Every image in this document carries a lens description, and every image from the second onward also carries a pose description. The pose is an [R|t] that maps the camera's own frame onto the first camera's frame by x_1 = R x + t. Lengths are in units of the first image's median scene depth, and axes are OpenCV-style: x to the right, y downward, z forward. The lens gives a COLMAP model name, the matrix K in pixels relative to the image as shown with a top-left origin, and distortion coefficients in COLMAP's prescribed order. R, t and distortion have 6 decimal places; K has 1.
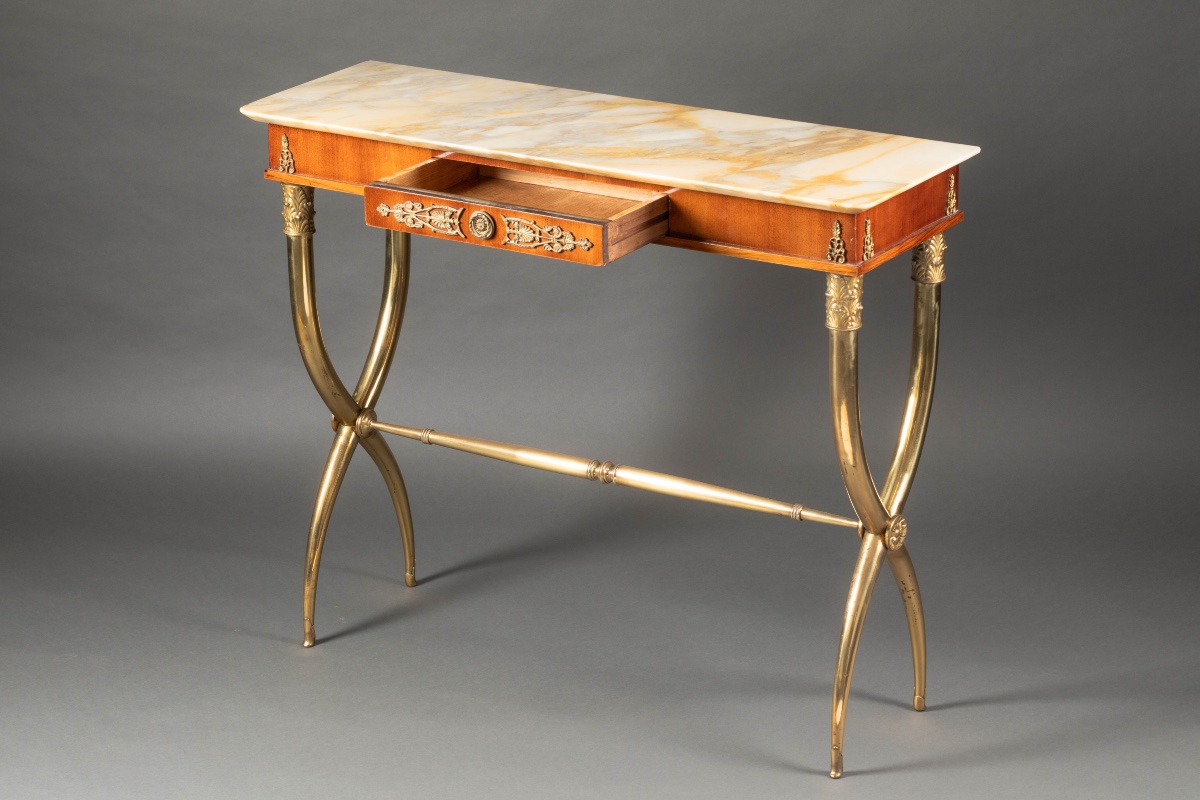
lens RADIAL K [[3448.2, 0, 587.6], [0, 3448.2, 410.0], [0, 0, 1]] dist [0.010522, 0.000000]
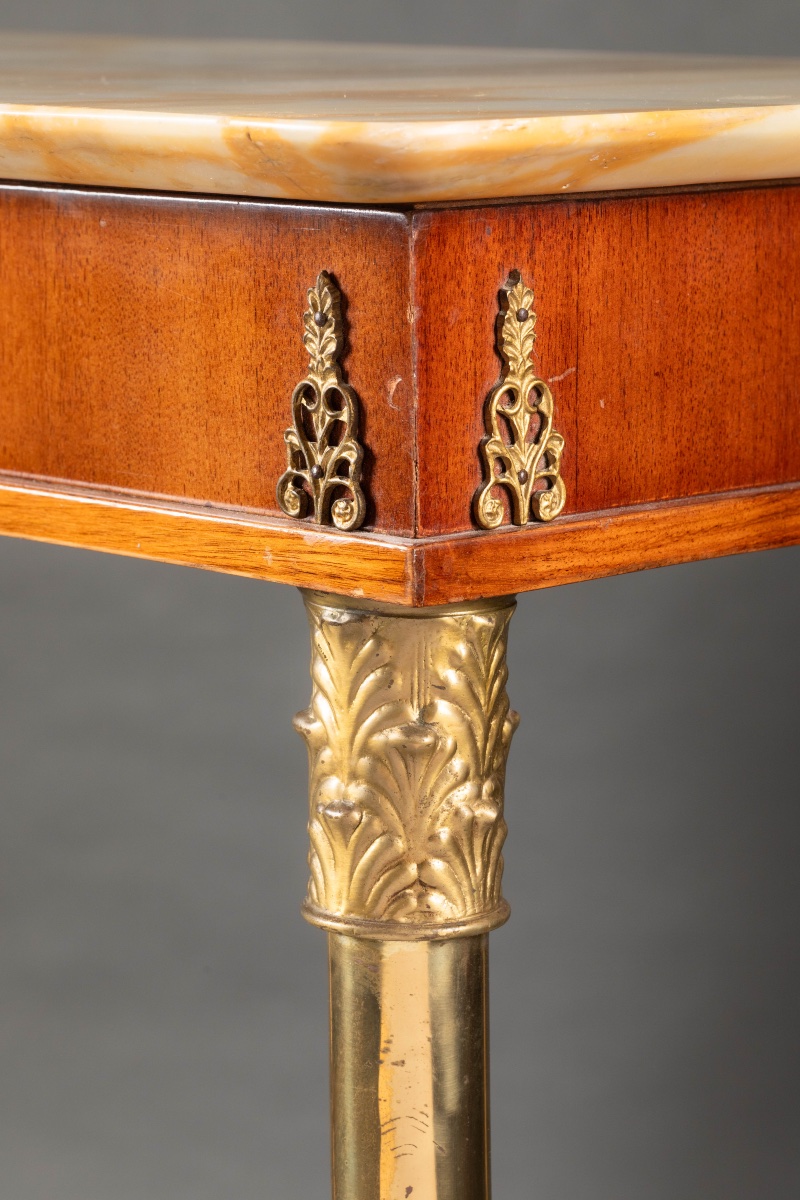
lens RADIAL K [[3448.2, 0, 398.5], [0, 3448.2, 600.3], [0, 0, 1]] dist [0.010522, 0.000000]
pose [[0.965310, 0.051265, -0.256025, 0.108984], [-0.095710, 0.981759, -0.164282, -0.010186], [0.242933, 0.183087, 0.952608, 0.760259]]
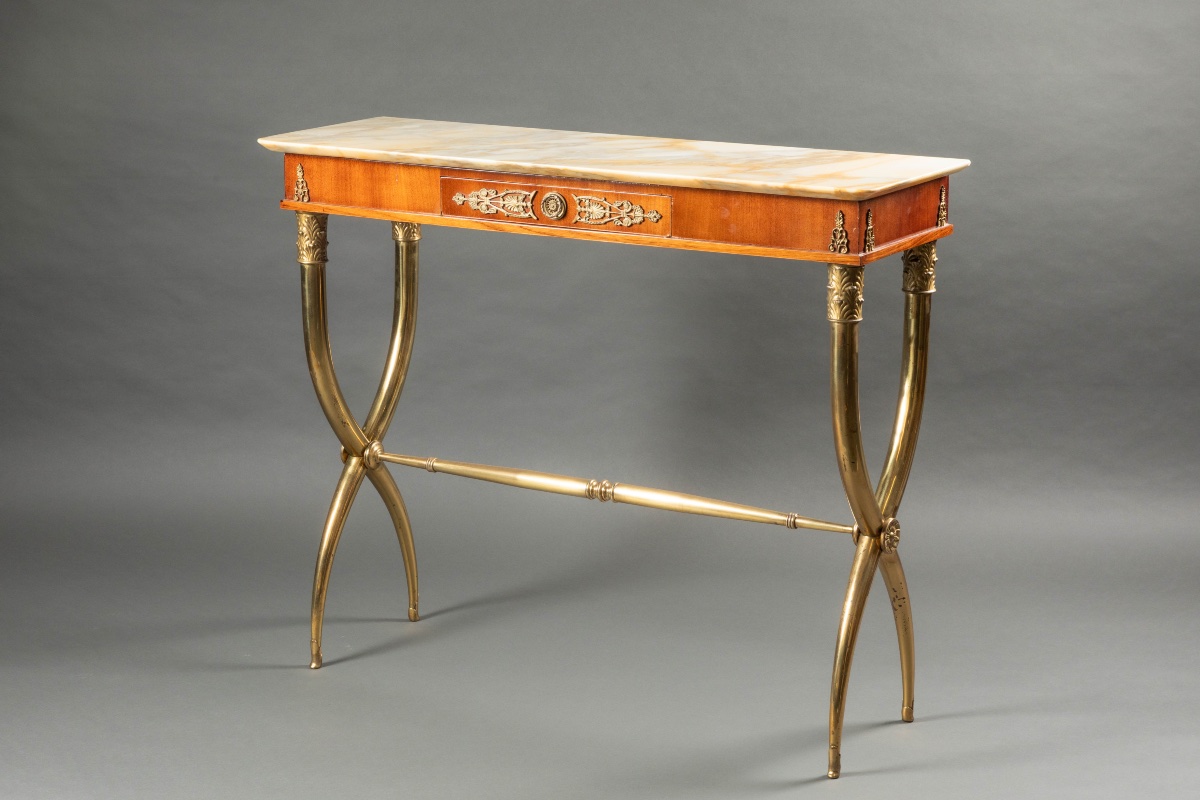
lens RADIAL K [[2519.8, 0, 610.3], [0, 2519.8, 370.1], [0, 0, 1]] dist [0.007431, 0.000000]
pose [[0.999593, 0.006701, 0.027717, -0.014246], [-0.003377, 0.992973, -0.118290, 0.072439], [-0.028315, 0.118148, 0.992592, 0.242780]]
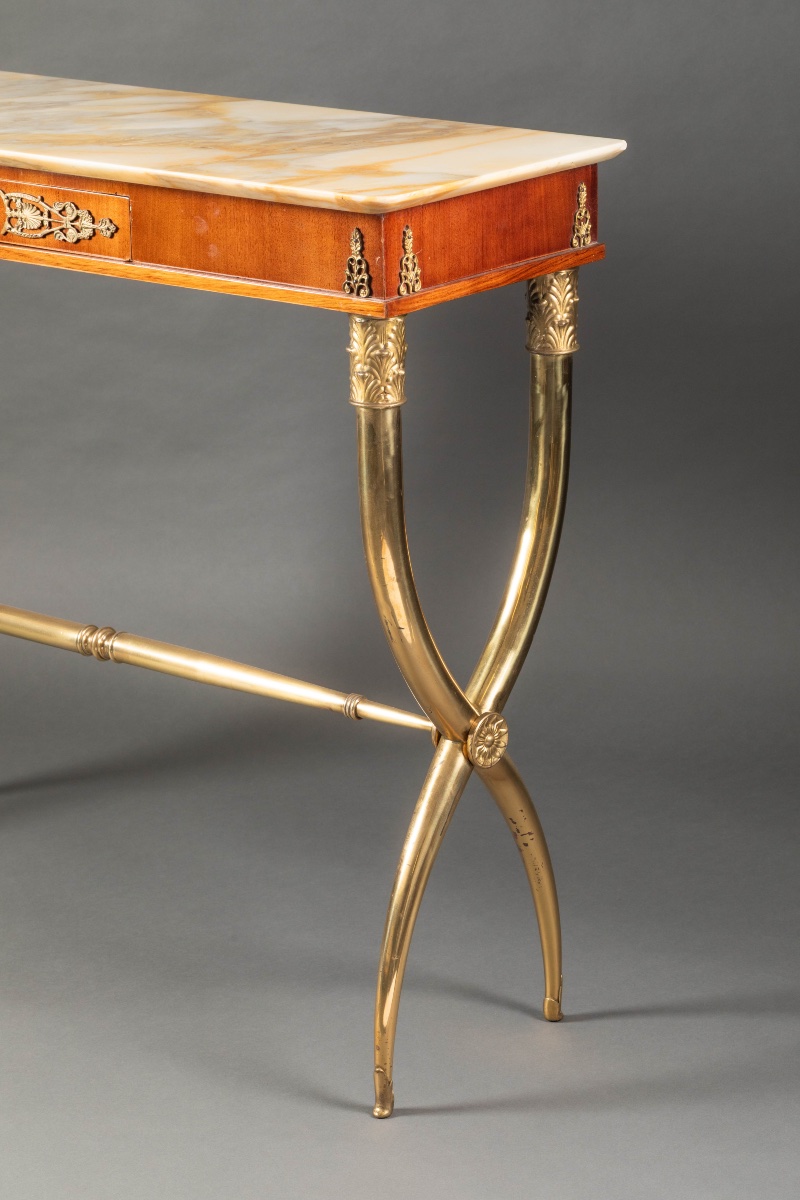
lens RADIAL K [[3448.2, 0, 357.8], [0, 3448.2, 566.3], [0, 0, 1]] dist [0.010522, 0.000000]
pose [[0.992234, 0.030723, -0.120529, 0.136103], [-0.036331, 0.998344, -0.044609, 0.031558], [0.118959, 0.048642, 0.991707, 0.341156]]
